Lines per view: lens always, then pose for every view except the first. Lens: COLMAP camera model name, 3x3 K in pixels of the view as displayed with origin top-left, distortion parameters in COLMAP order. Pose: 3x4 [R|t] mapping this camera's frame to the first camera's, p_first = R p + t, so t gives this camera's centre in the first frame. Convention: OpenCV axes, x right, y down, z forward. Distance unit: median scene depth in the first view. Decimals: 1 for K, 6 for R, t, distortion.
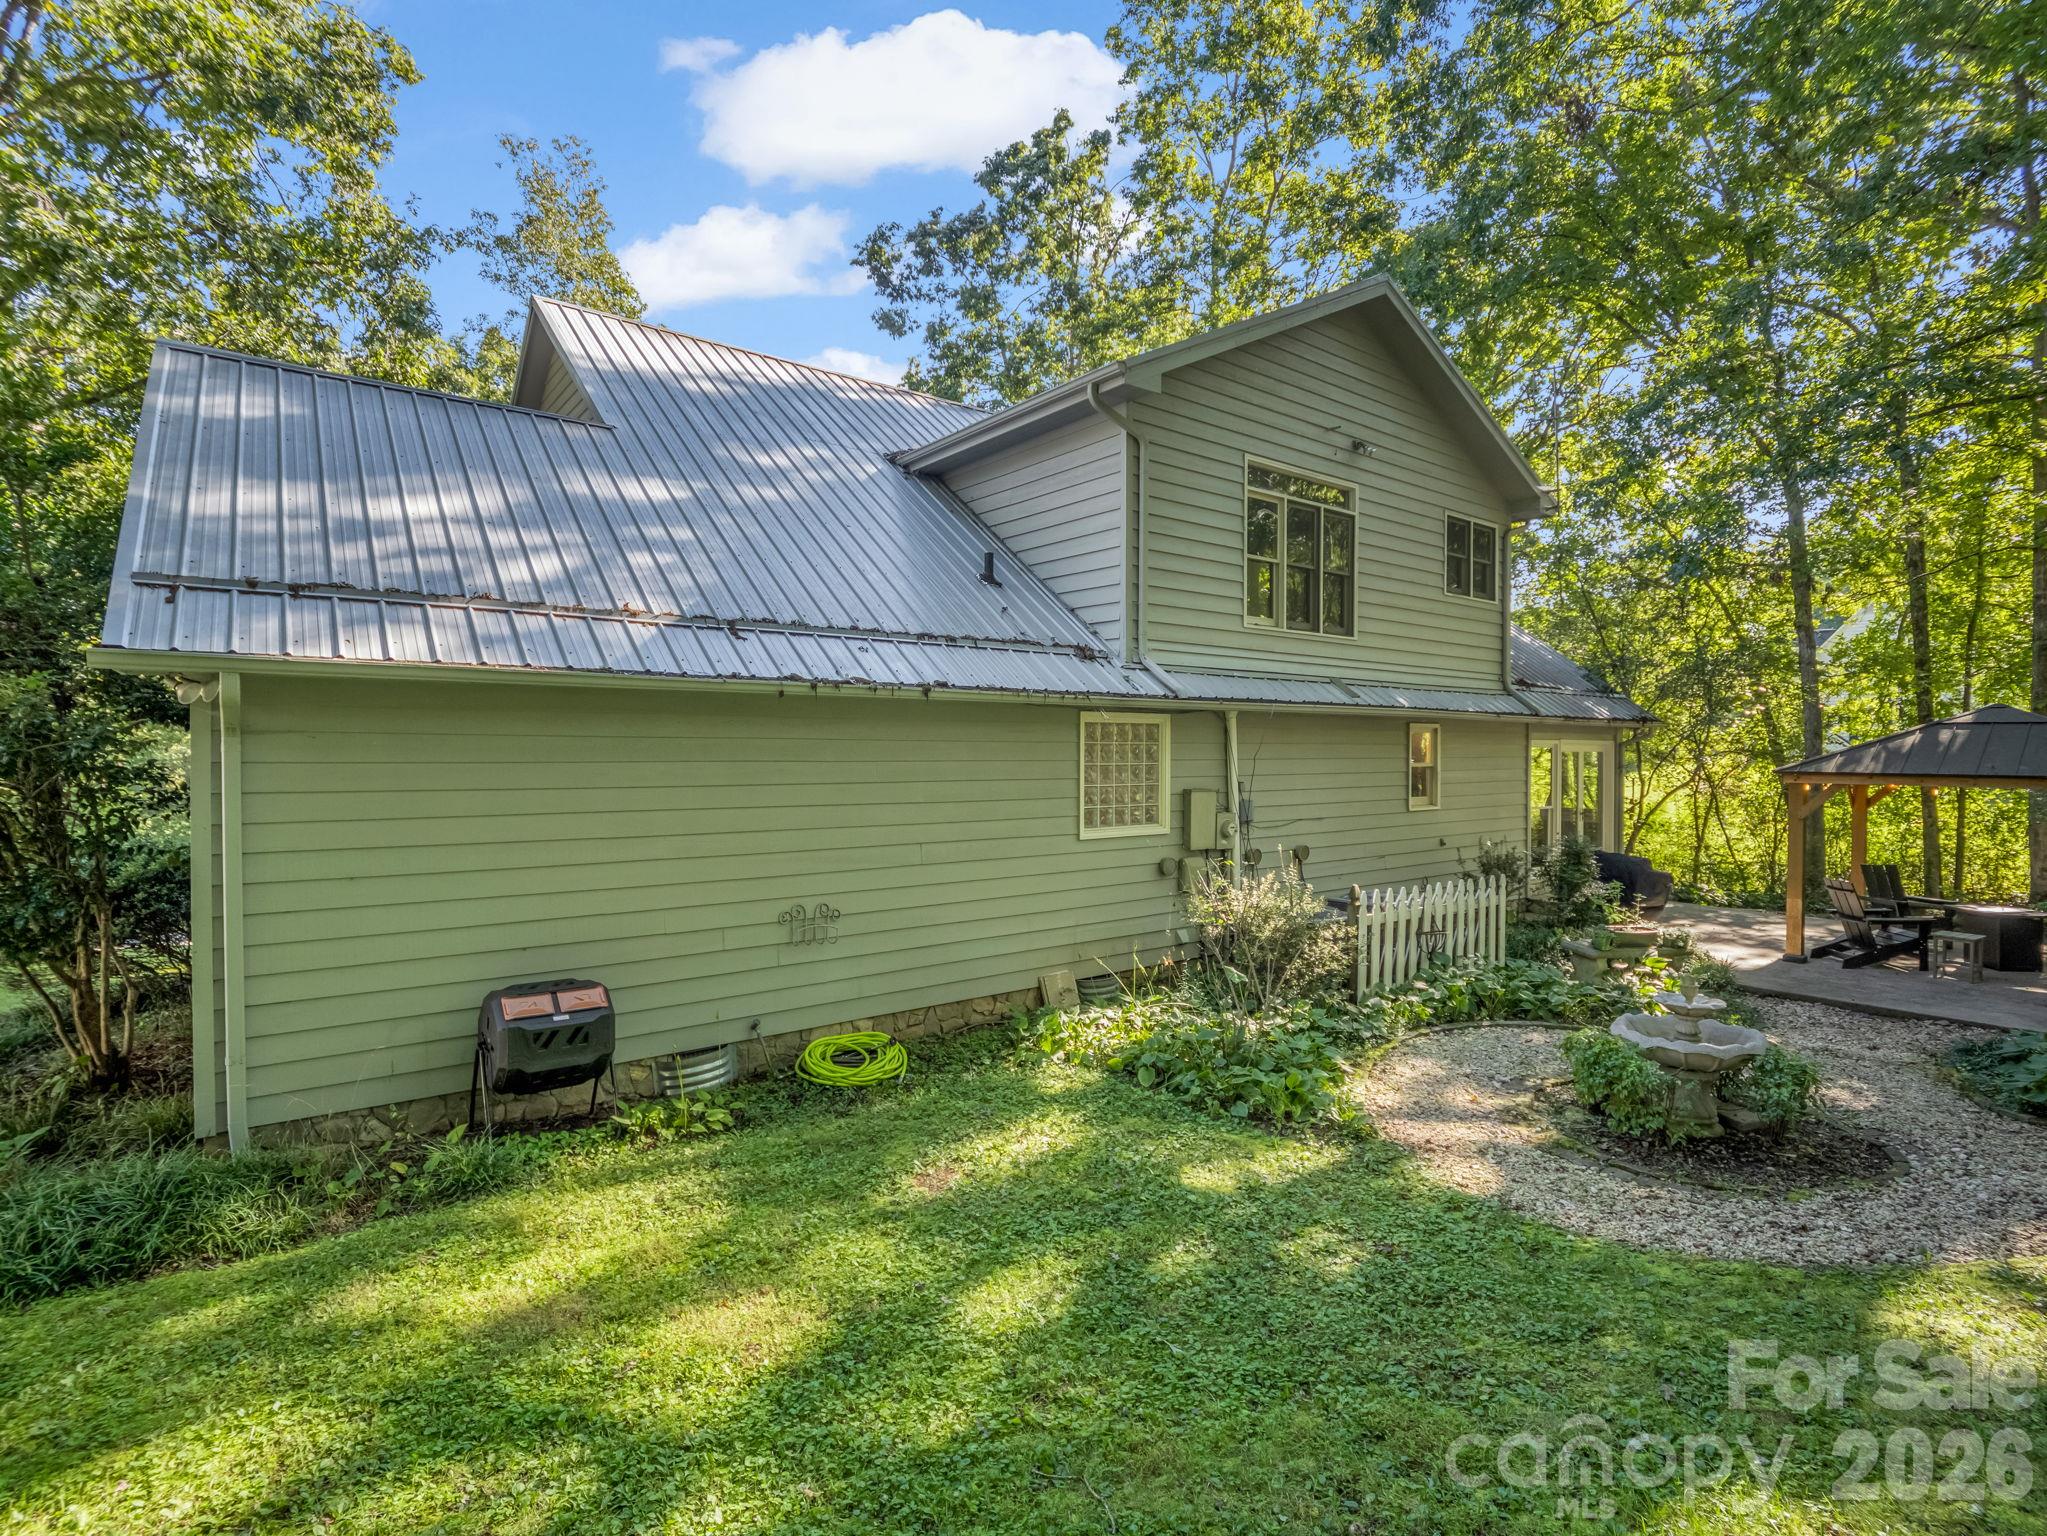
lens RADIAL K [[985.0, 0, 1023.5], [0, 985.0, 768.0], [0, 0, 1]] dist [-0.015674, 0.000209]
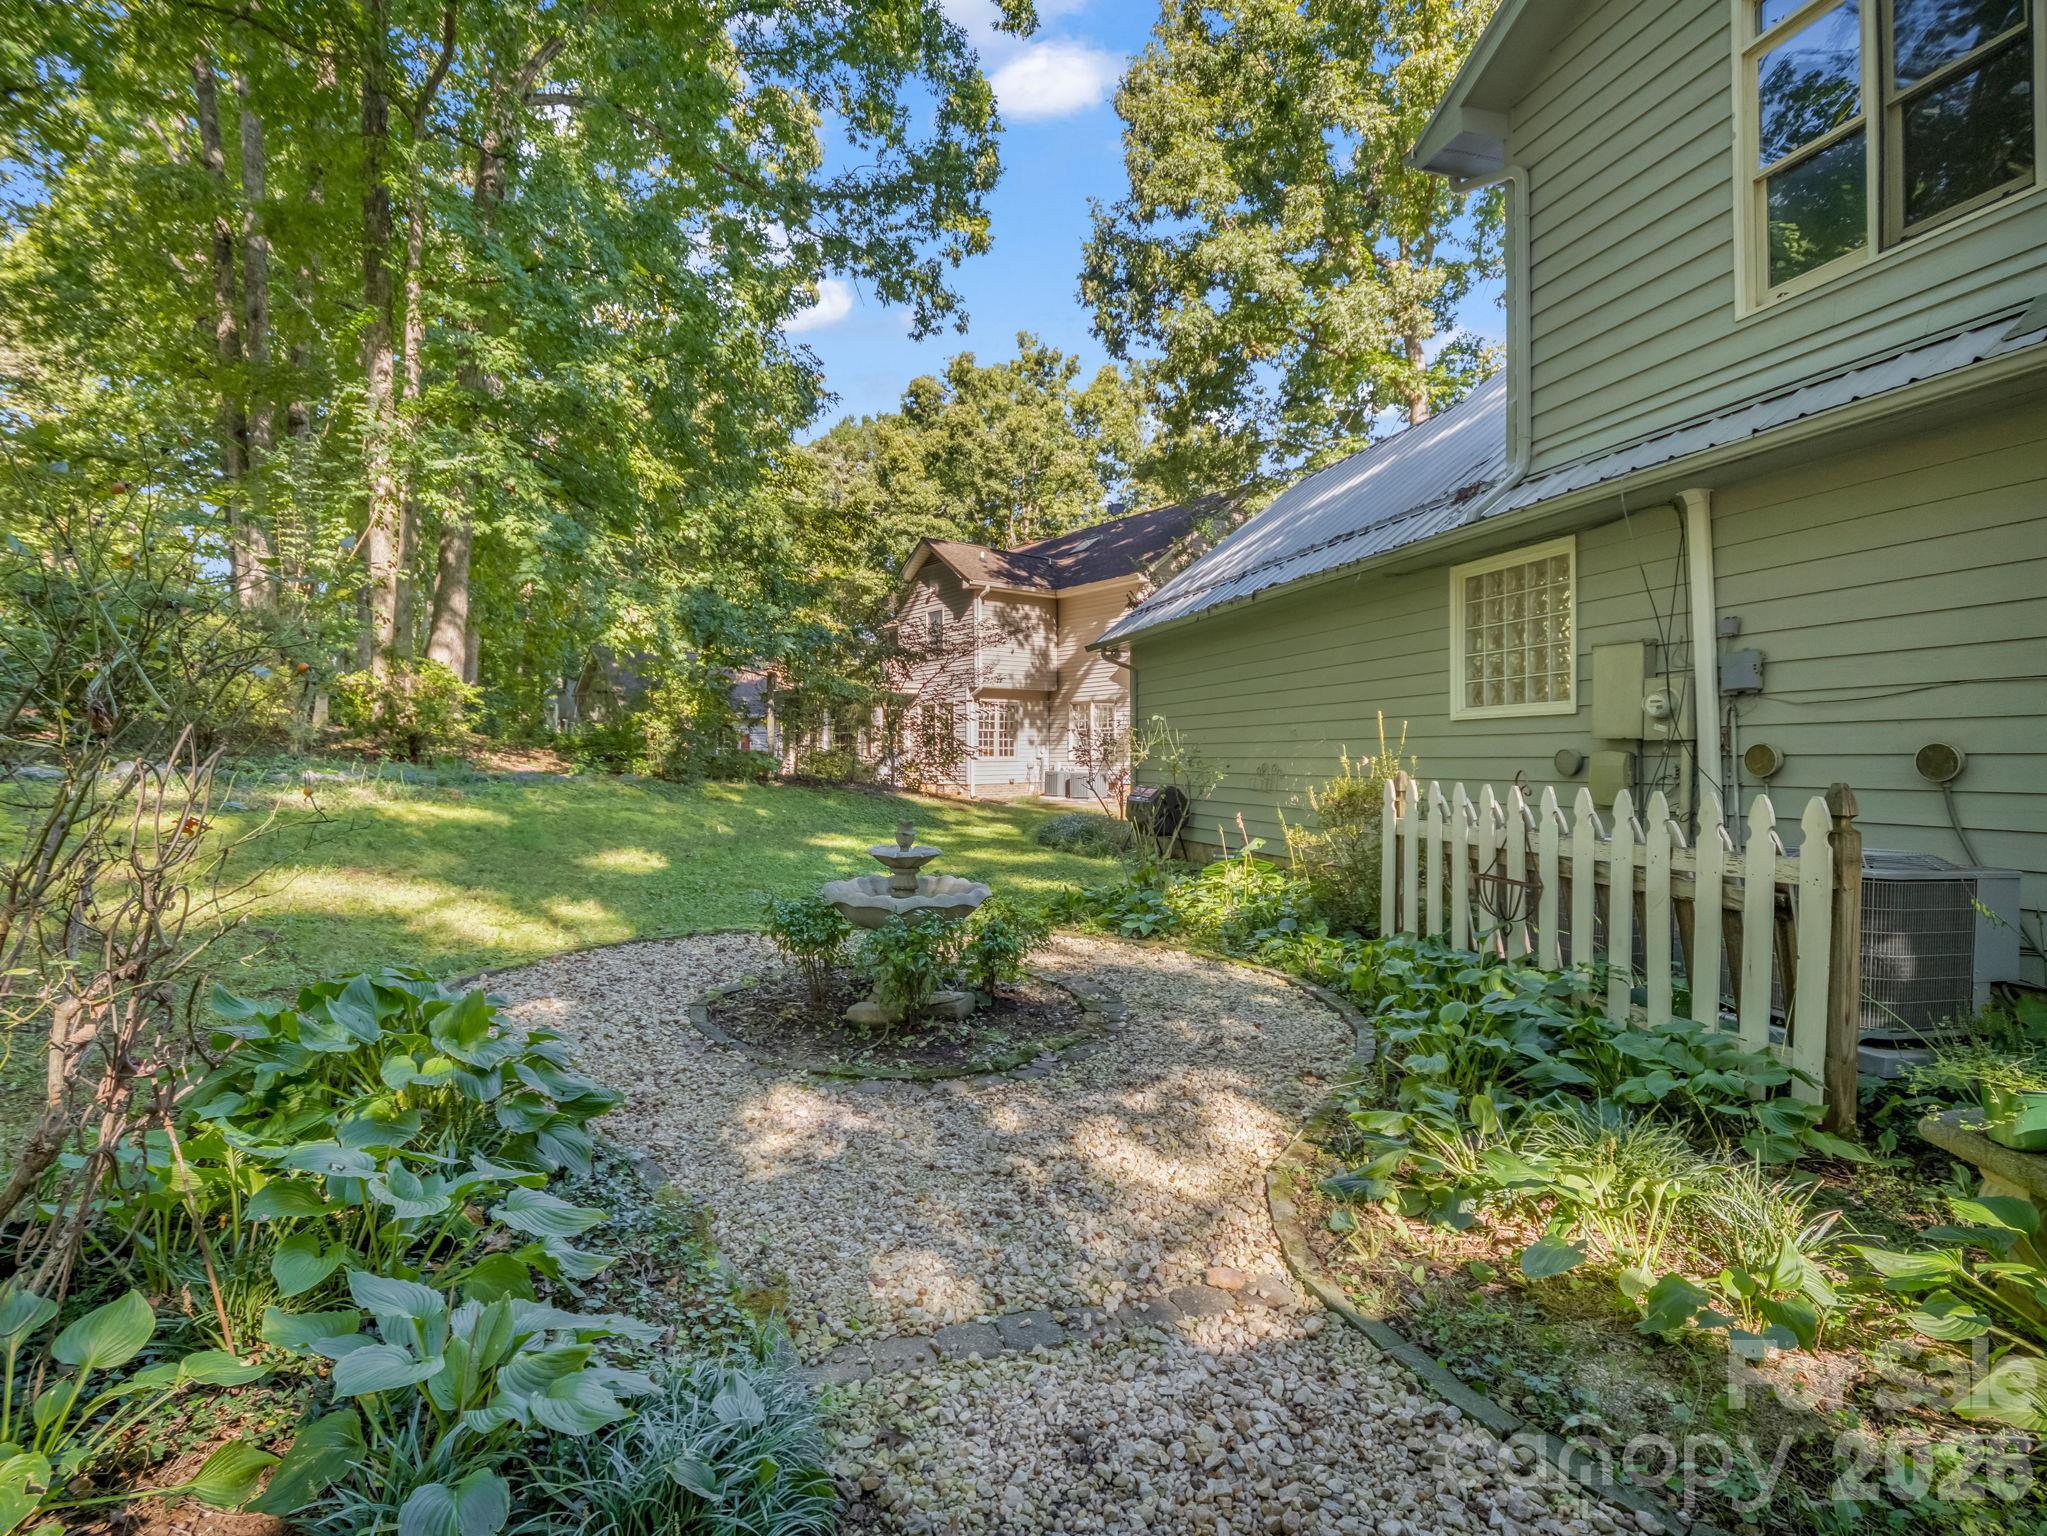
lens RADIAL K [[985.0, 0, 1023.5], [0, 985.0, 768.0], [0, 0, 1]] dist [-0.015674, 0.000209]
pose [[-0.345313, 0.013558, -0.938390, 0.849087], [-0.015363, 0.999680, 0.020096, 0.090009], [0.938362, 0.021356, -0.344995, 0.824904]]
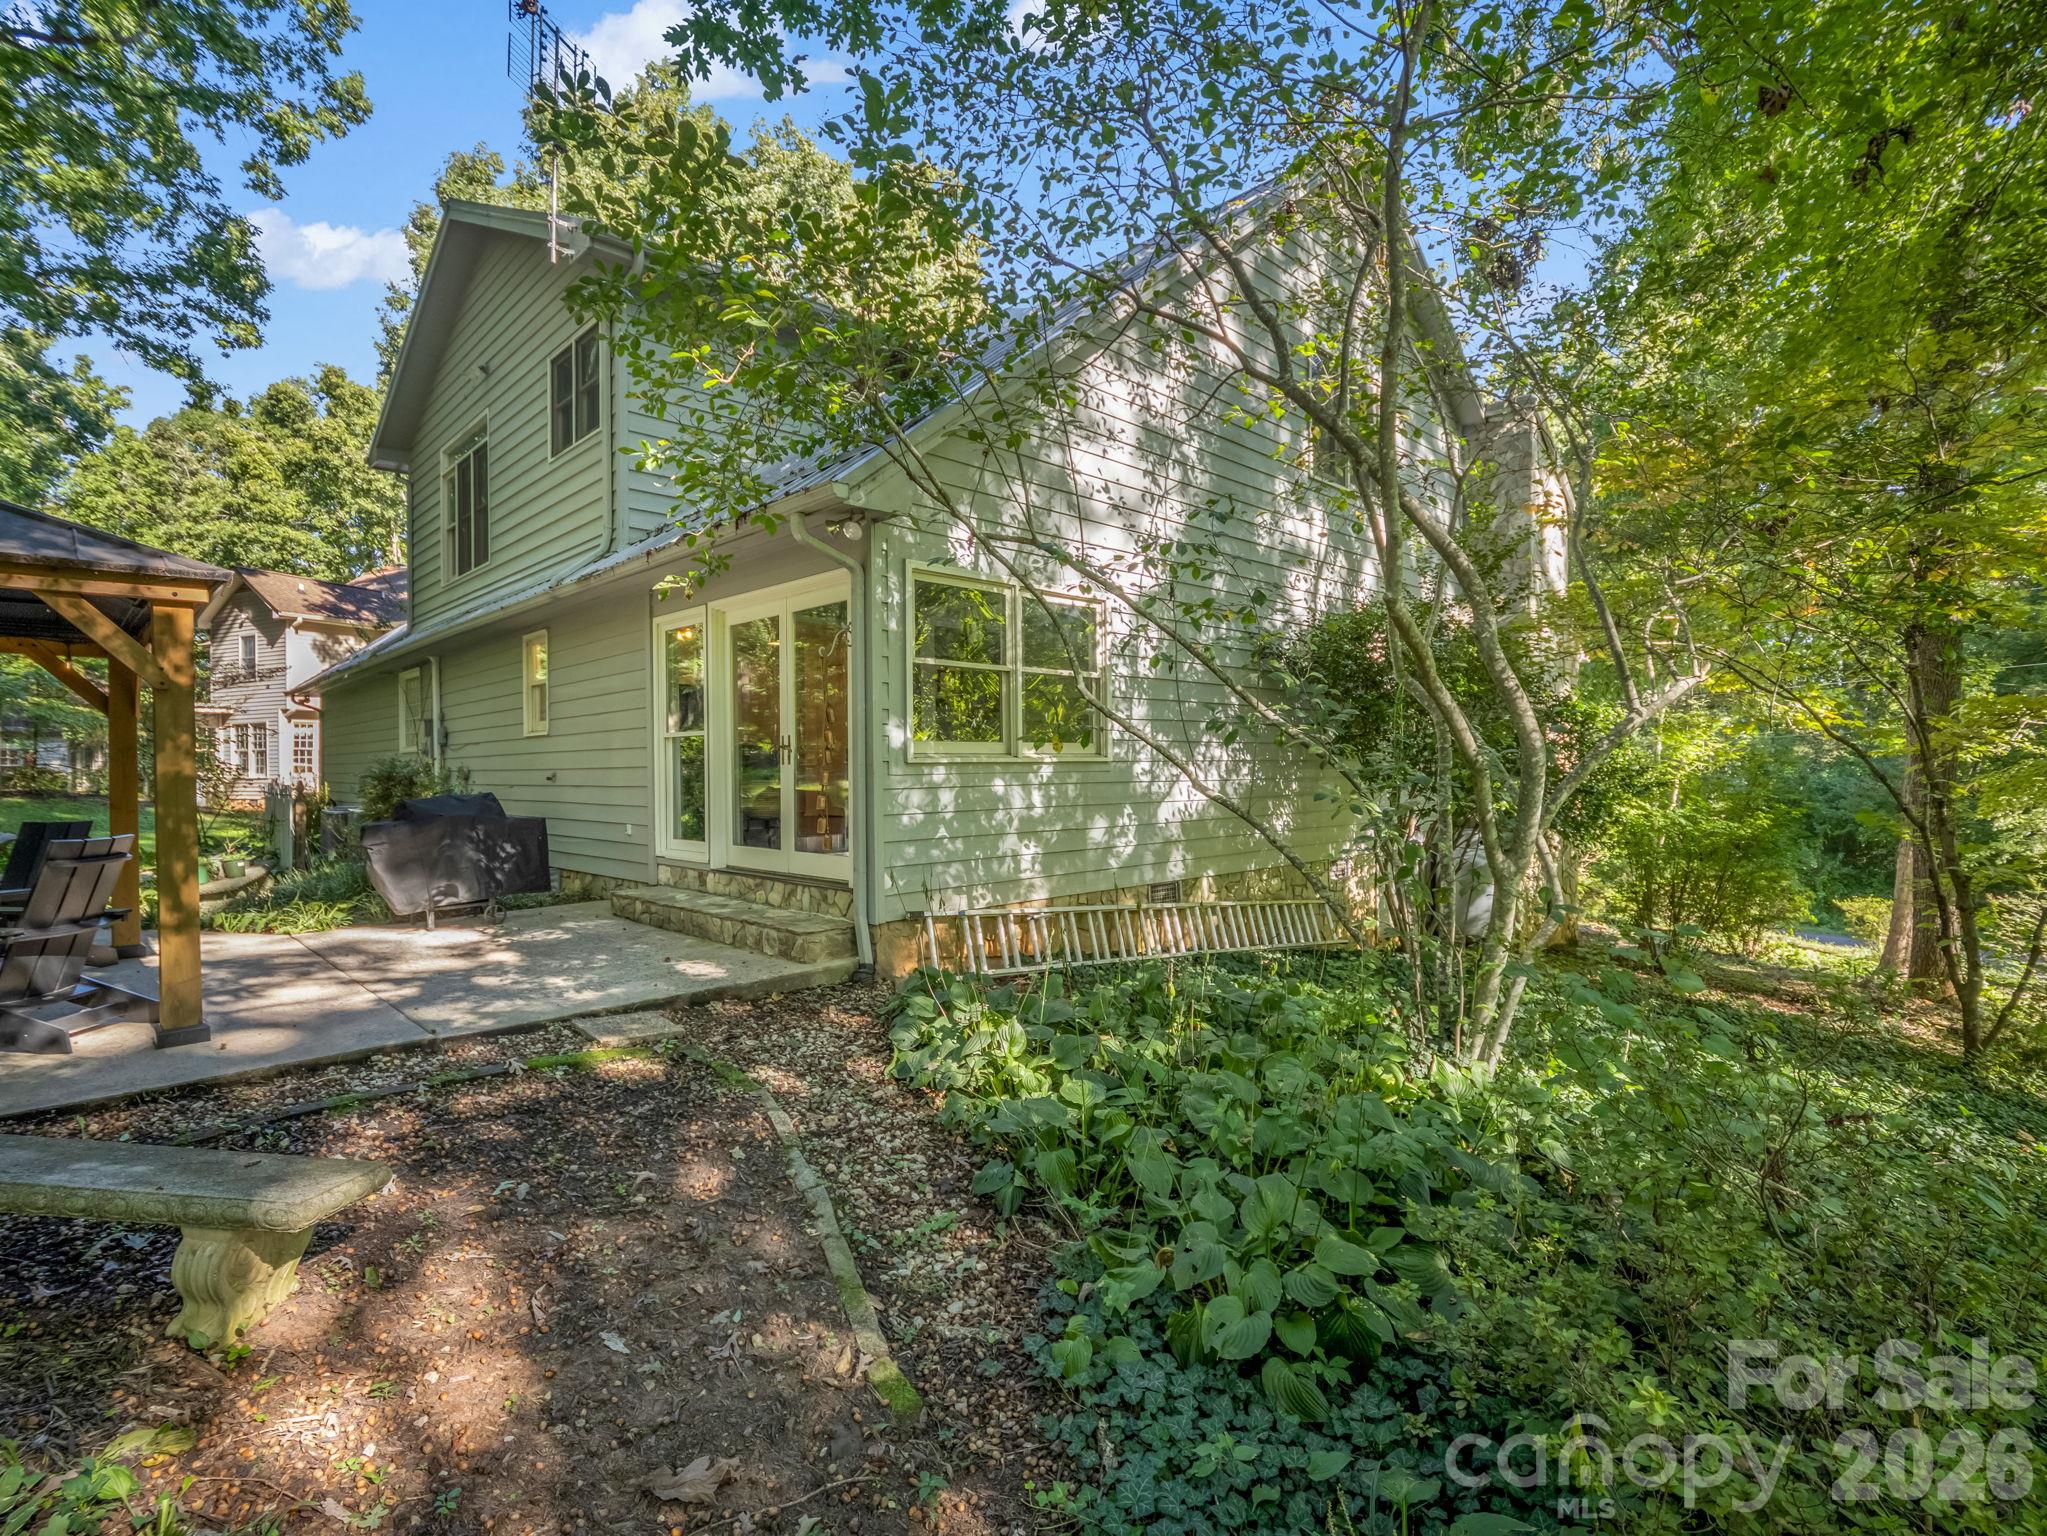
lens RADIAL K [[985.0, 0, 1023.5], [0, 985.0, 768.0], [0, 0, 1]] dist [-0.015674, 0.000209]
pose [[0.131193, 0.001655, -0.991355, 1.347142], [-0.014897, 0.999889, -0.000302, 0.075646], [0.991245, 0.014808, 0.131203, 1.355025]]
